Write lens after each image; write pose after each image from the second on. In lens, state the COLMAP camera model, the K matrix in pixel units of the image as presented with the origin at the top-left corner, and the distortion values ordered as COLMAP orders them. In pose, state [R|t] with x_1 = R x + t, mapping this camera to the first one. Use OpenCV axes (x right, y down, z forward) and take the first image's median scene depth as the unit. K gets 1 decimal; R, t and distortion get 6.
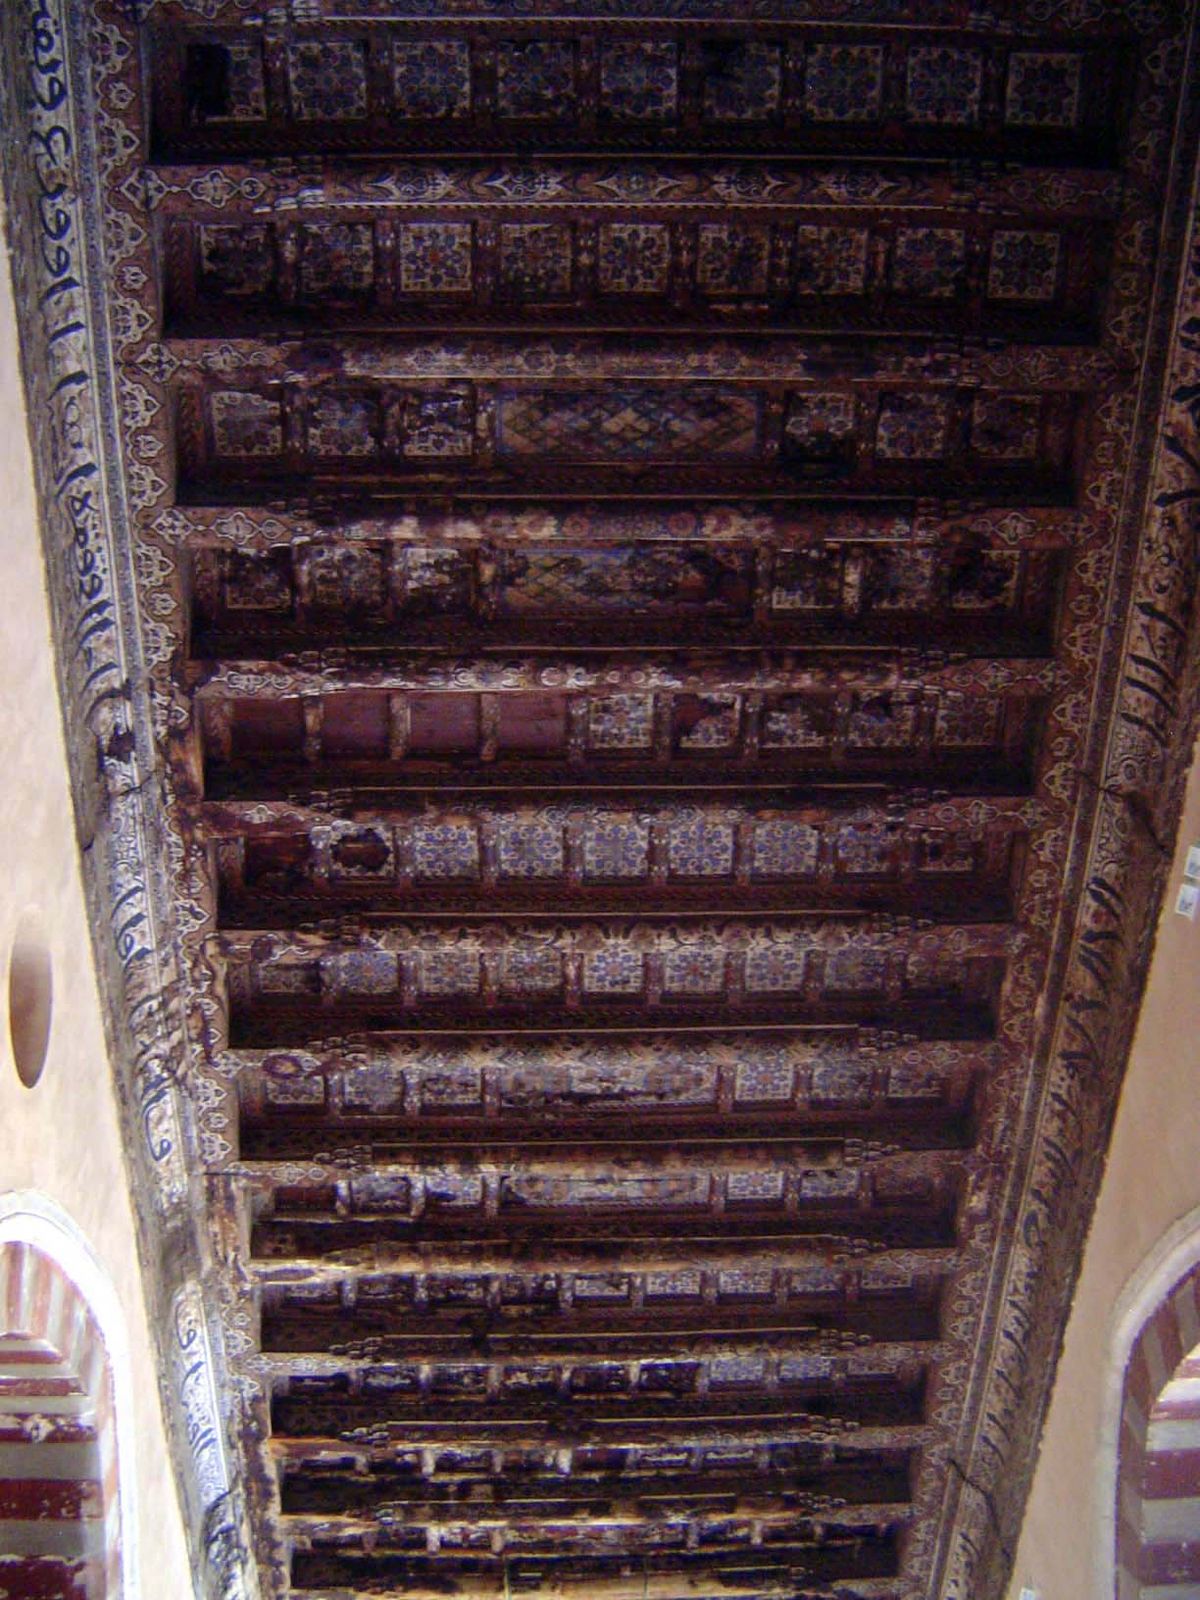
lens RADIAL K [[1831.0, 0, 600.0], [0, 1831.0, 800.0], [0, 0, 1]] dist [-0.121971, -0.018539]
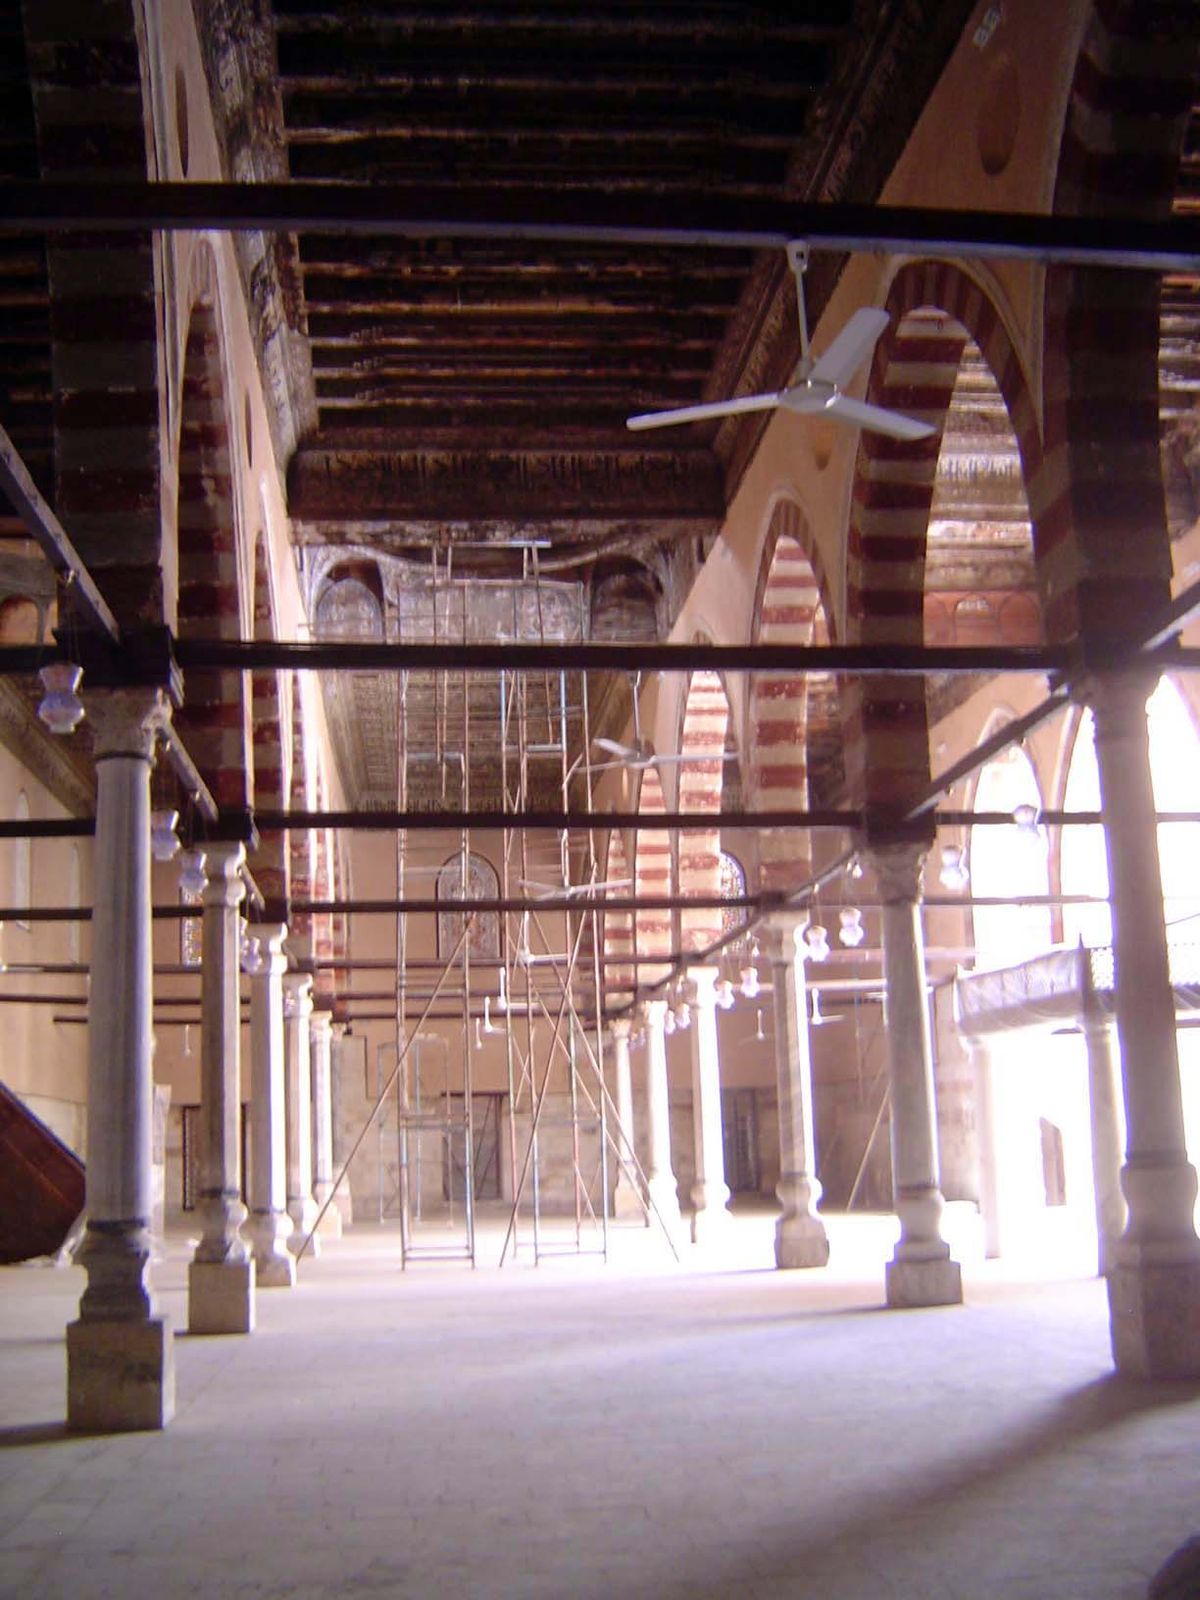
lens RADIAL K [[1831.0, 0, 600.0], [0, 1831.0, 800.0], [0, 0, 1]] dist [-0.121971, -0.018539]
pose [[0.996732, 0.014878, 0.079401, -0.056785], [-0.069893, 0.651668, 0.755277, -0.447801], [-0.040506, -0.758359, 0.650578, -0.265187]]
